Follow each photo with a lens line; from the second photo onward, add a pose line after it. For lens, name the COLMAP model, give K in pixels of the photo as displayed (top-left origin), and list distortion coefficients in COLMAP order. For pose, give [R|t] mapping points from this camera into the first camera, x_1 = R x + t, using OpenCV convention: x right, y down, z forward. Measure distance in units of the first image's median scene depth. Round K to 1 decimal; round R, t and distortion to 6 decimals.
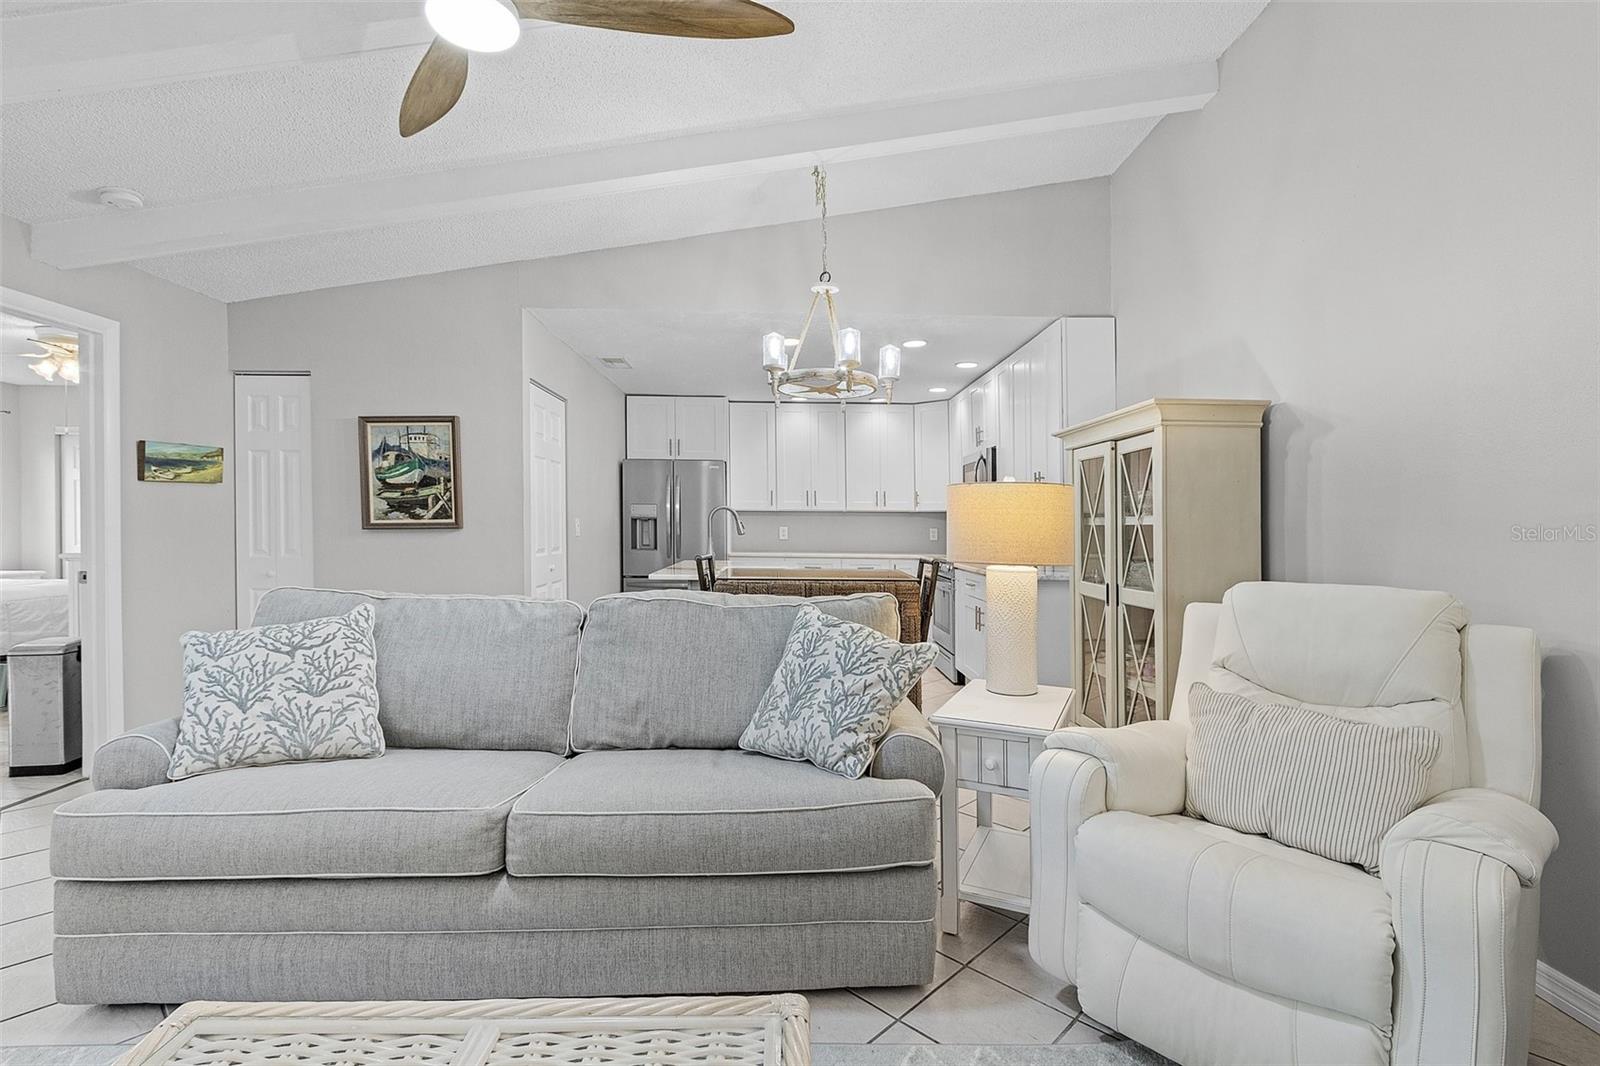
lens RADIAL K [[739.7, 0, 802.1], [0, 739.7, 523.1], [0, 0, 1]] dist [-0.000864, 0.000012]
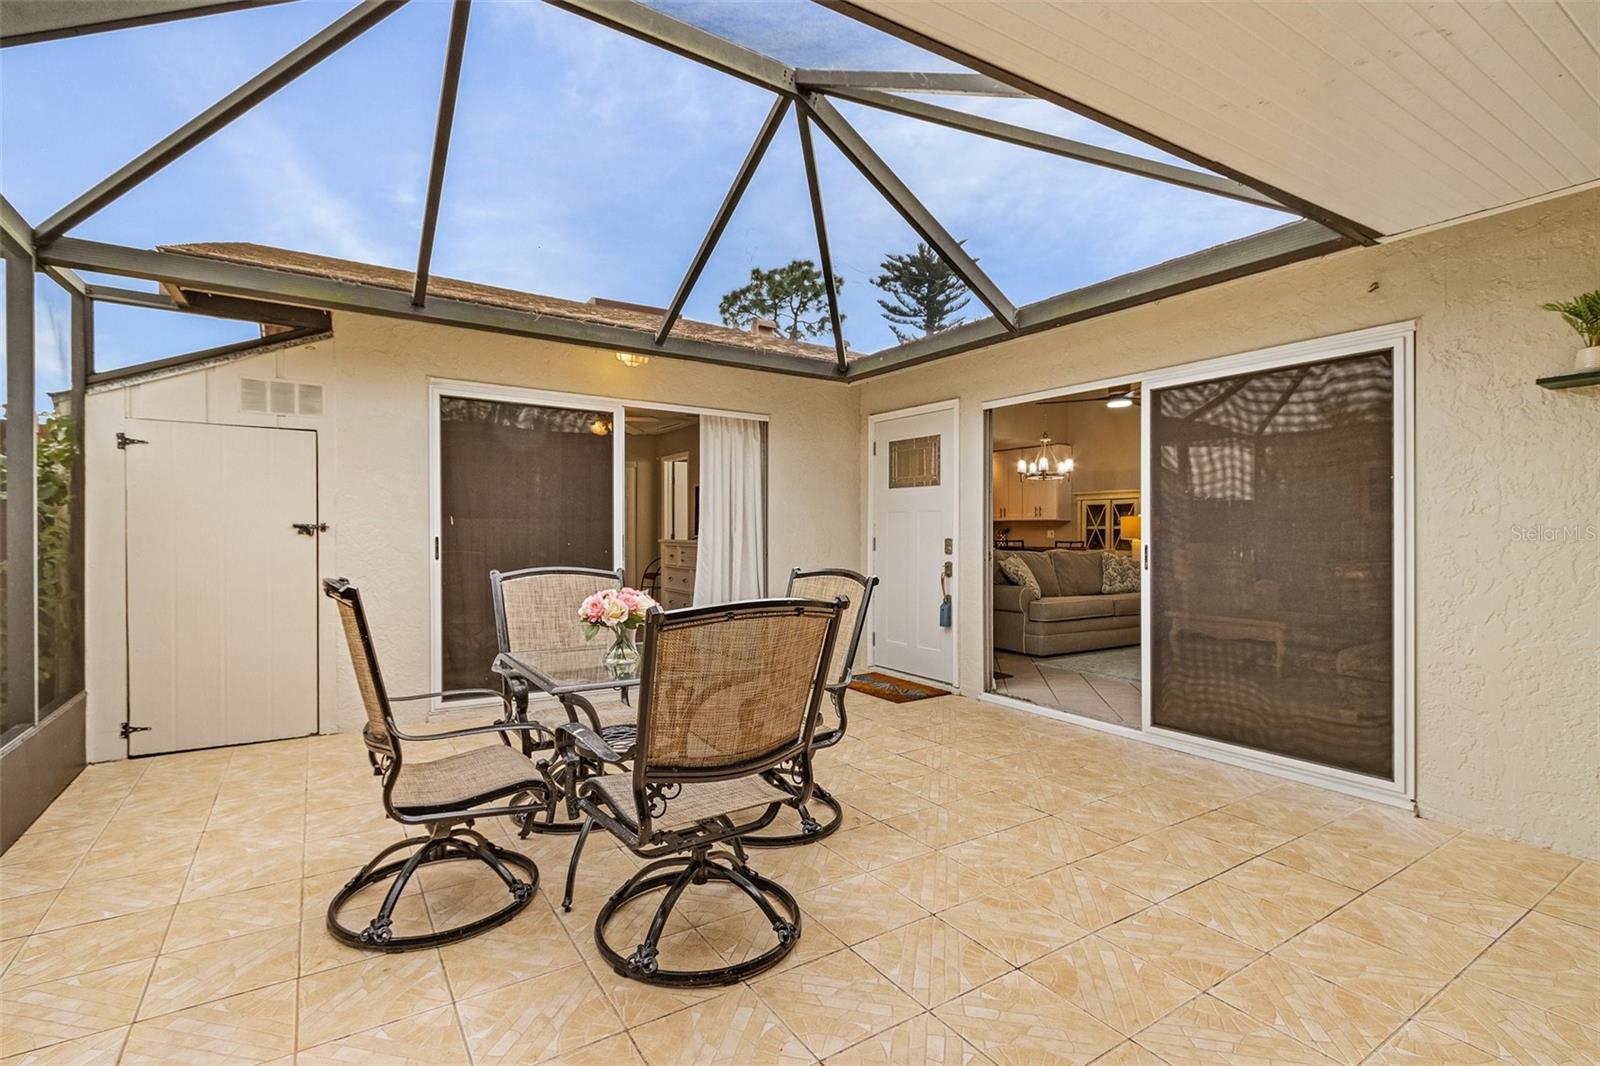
lens RADIAL K [[731.7, 0, 796.3], [0, 731.7, 548.6], [0, 0, 1]] dist [0.001846, 0.000184]
pose [[0.850159, -0.013523, 0.526352, -2.845829], [-0.000075, 0.999667, 0.025804, 0.007609], [-0.526526, -0.021976, 0.849875, -1.053295]]
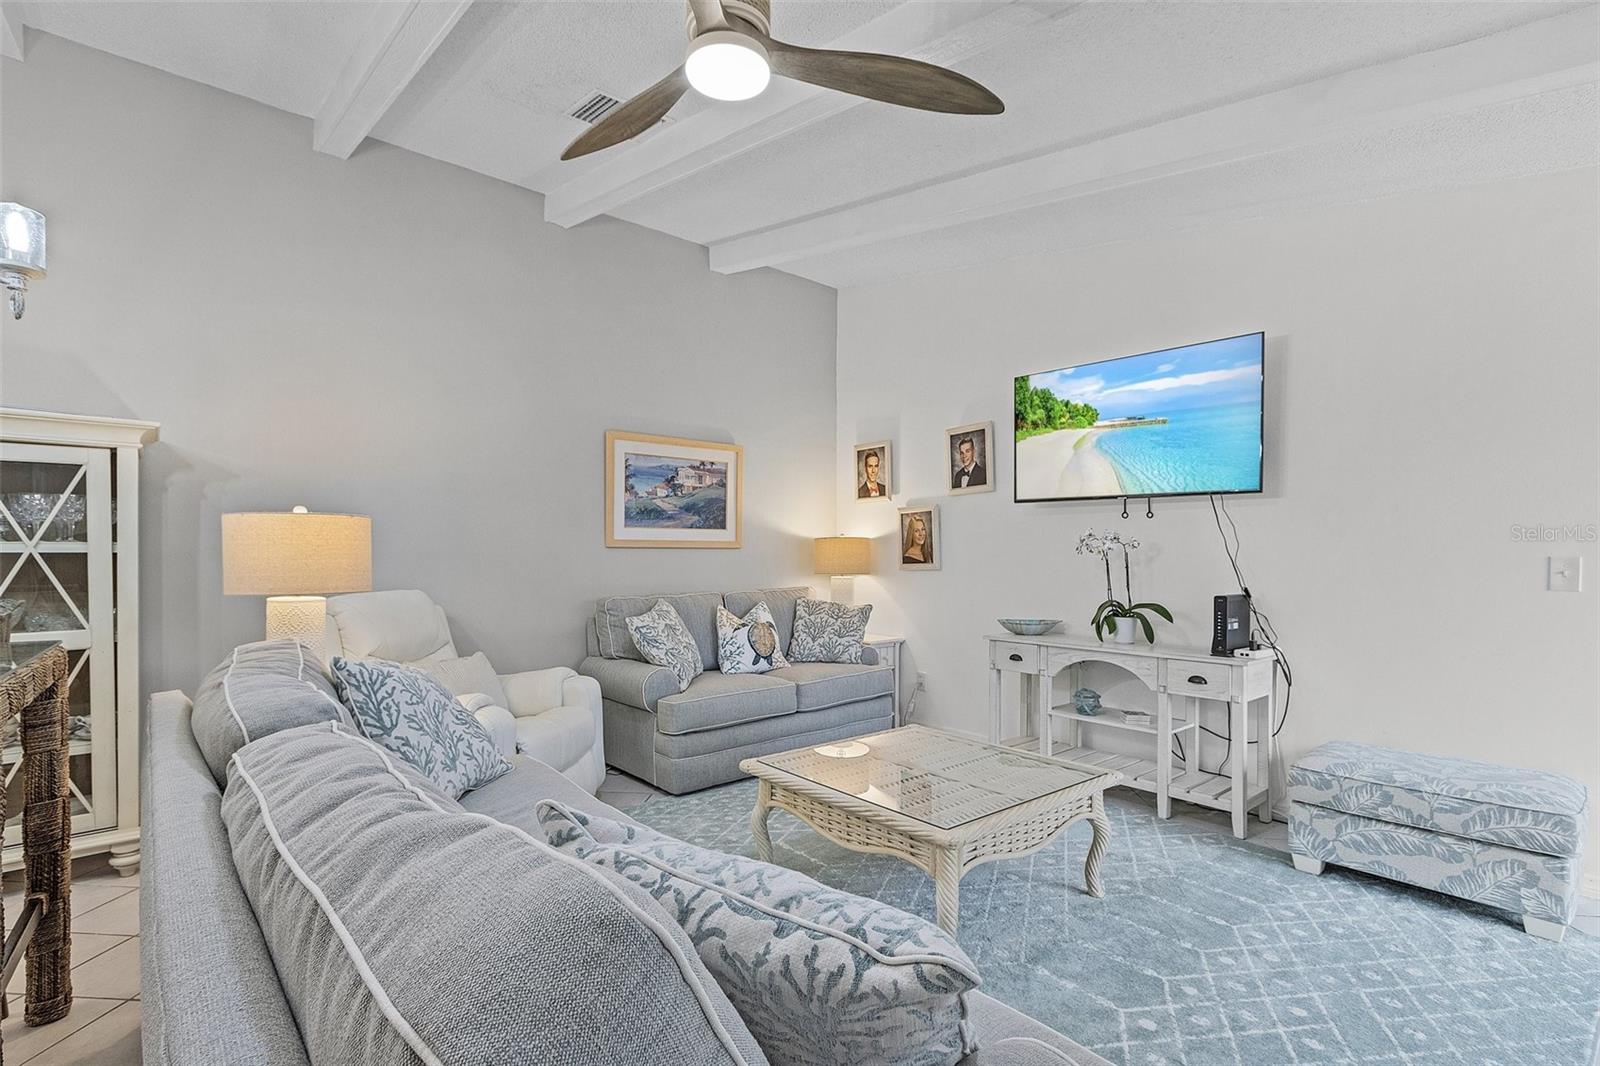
lens RADIAL K [[740.4, 0, 792.0], [0, 740.4, 564.9], [0, 0, 1]] dist [0.000860, 0.000356]
pose [[-0.626147, -0.017259, 0.779514, -0.893203], [-0.009615, 0.999850, 0.014414, -0.005473], [-0.779646, 0.001531, -0.626219, 1.089399]]
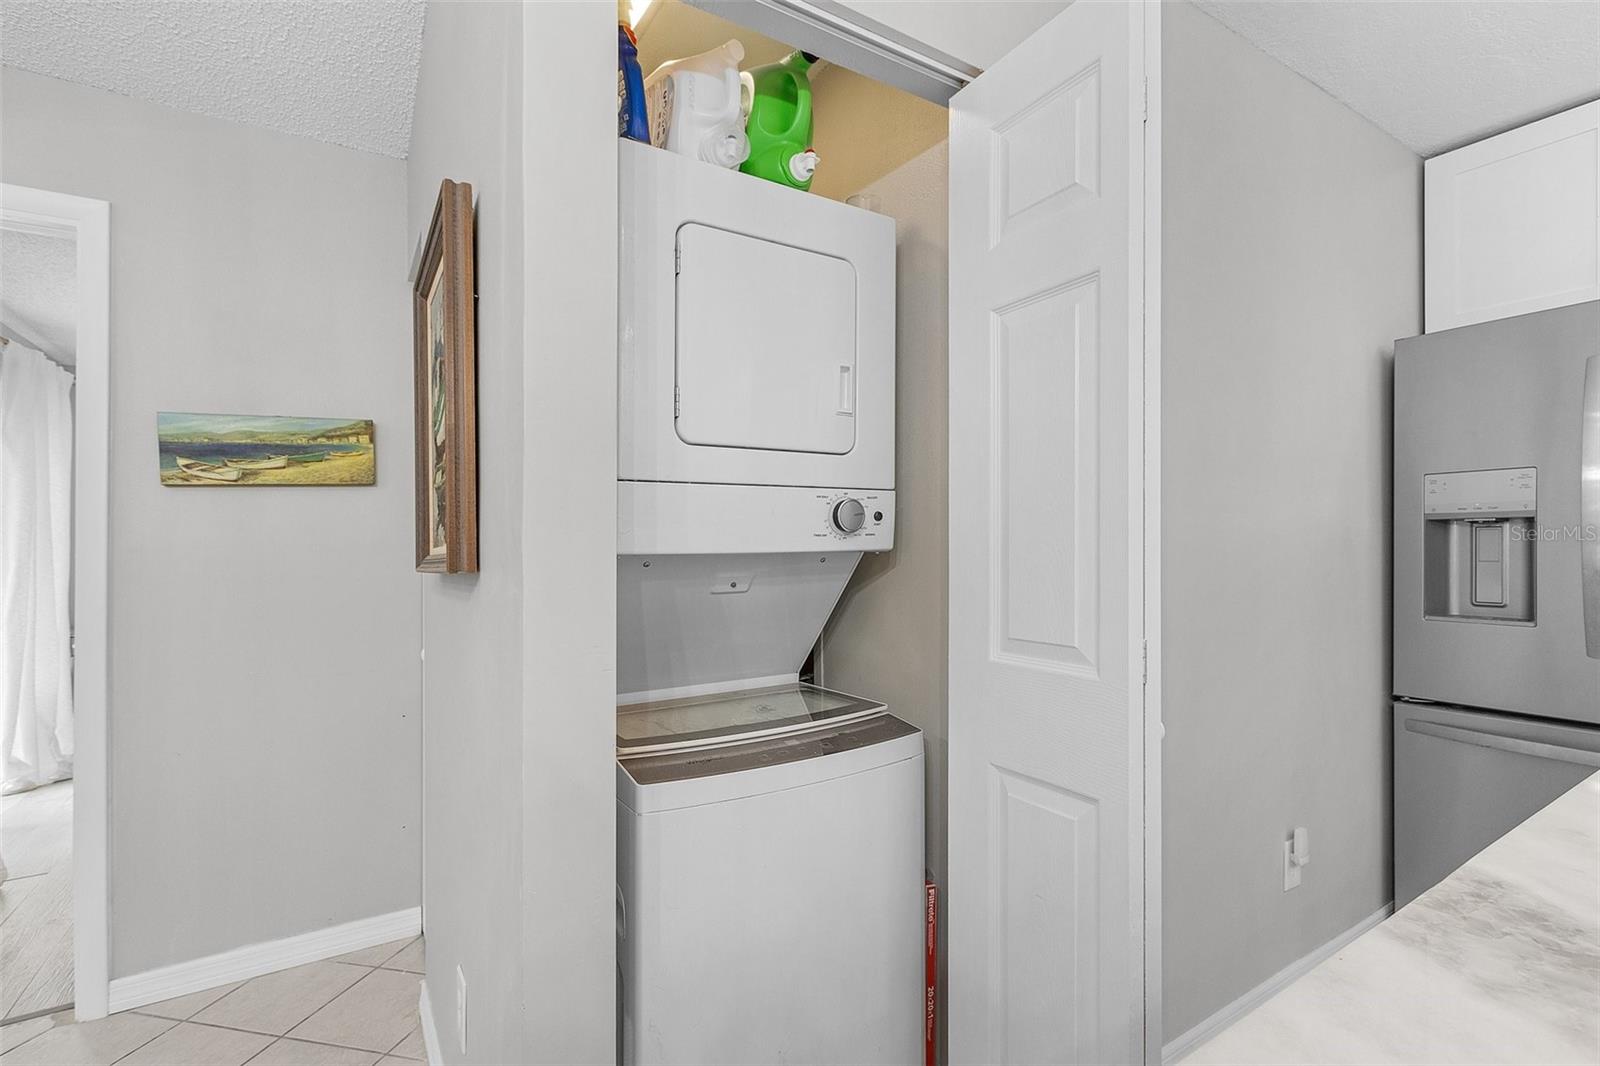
lens RADIAL K [[747.7, 0, 797.6], [0, 747.7, 547.7], [0, 0, 1]] dist [0.002123, 0.000315]
pose [[0.513840, -0.015304, -0.857749, -0.250537], [0.022933, 0.999729, -0.004099, 0.002416], [0.857579, -0.017565, 0.514052, 1.607739]]
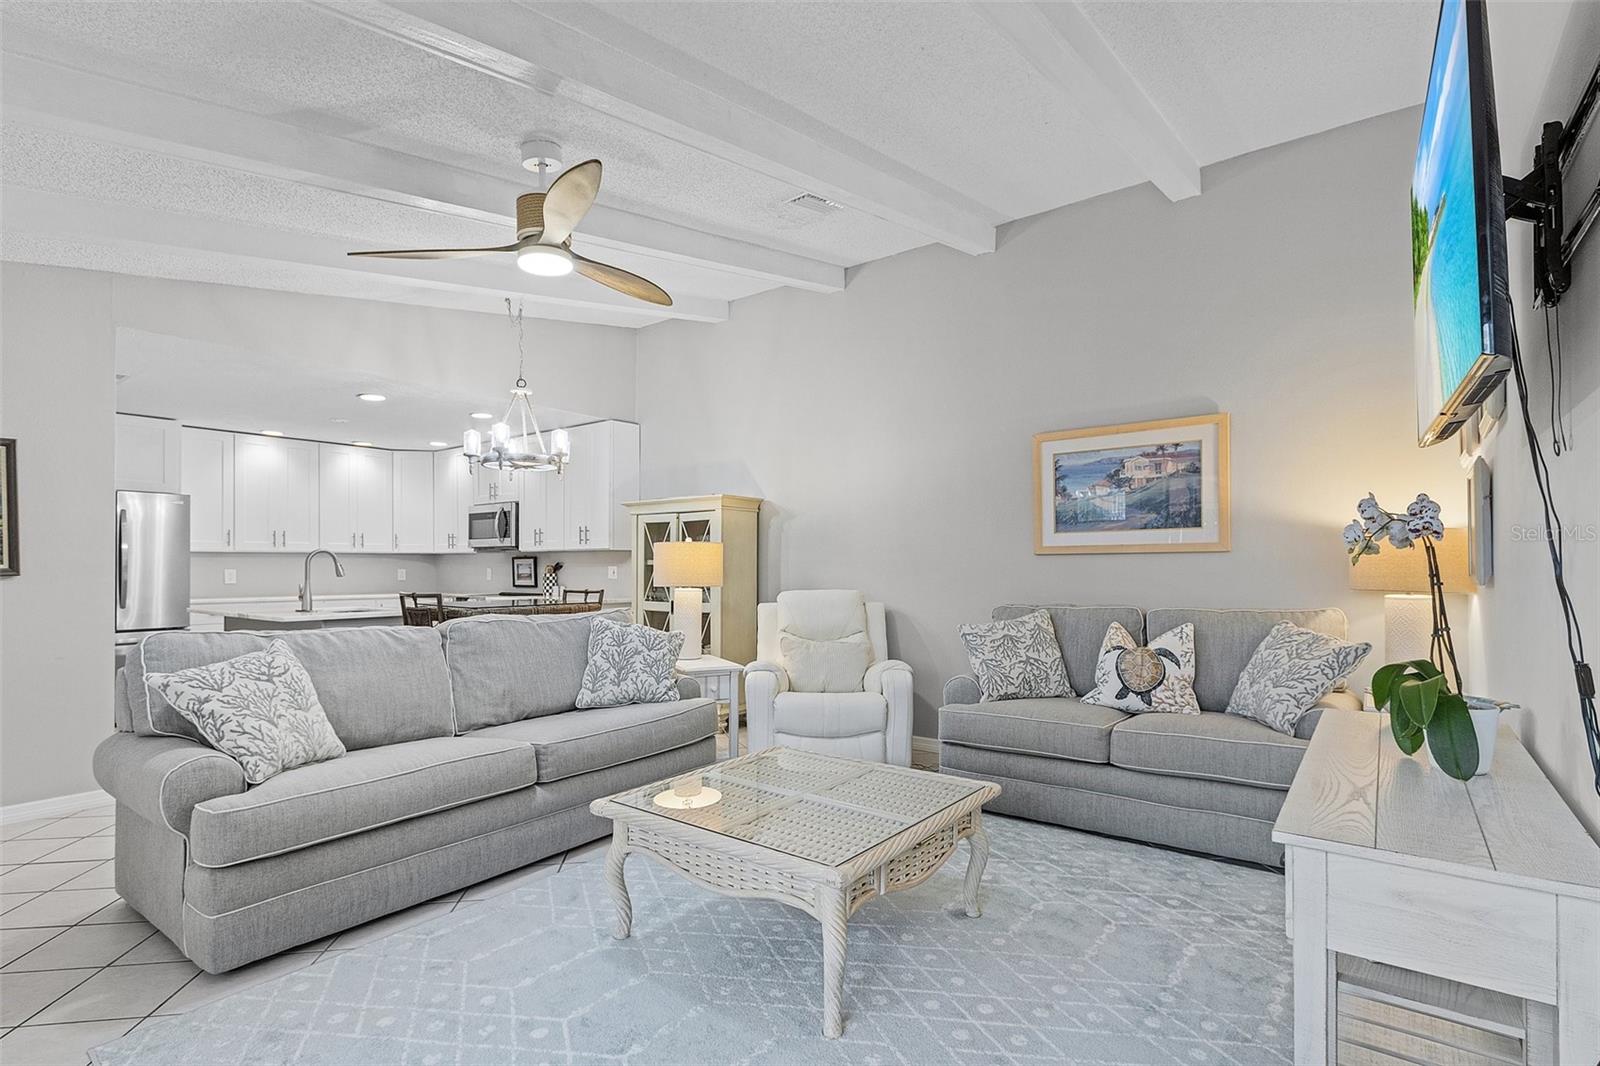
lens RADIAL K [[769.4, 0, 798.6], [0, 769.4, 563.9], [0, 0, 1]] dist [0.003701, 0.000282]
pose [[0.627256, -0.008437, 0.778768, -0.980521], [0.006091, 0.999964, 0.005927, -0.009981], [-0.778790, 0.001025, 0.627284, -0.366084]]
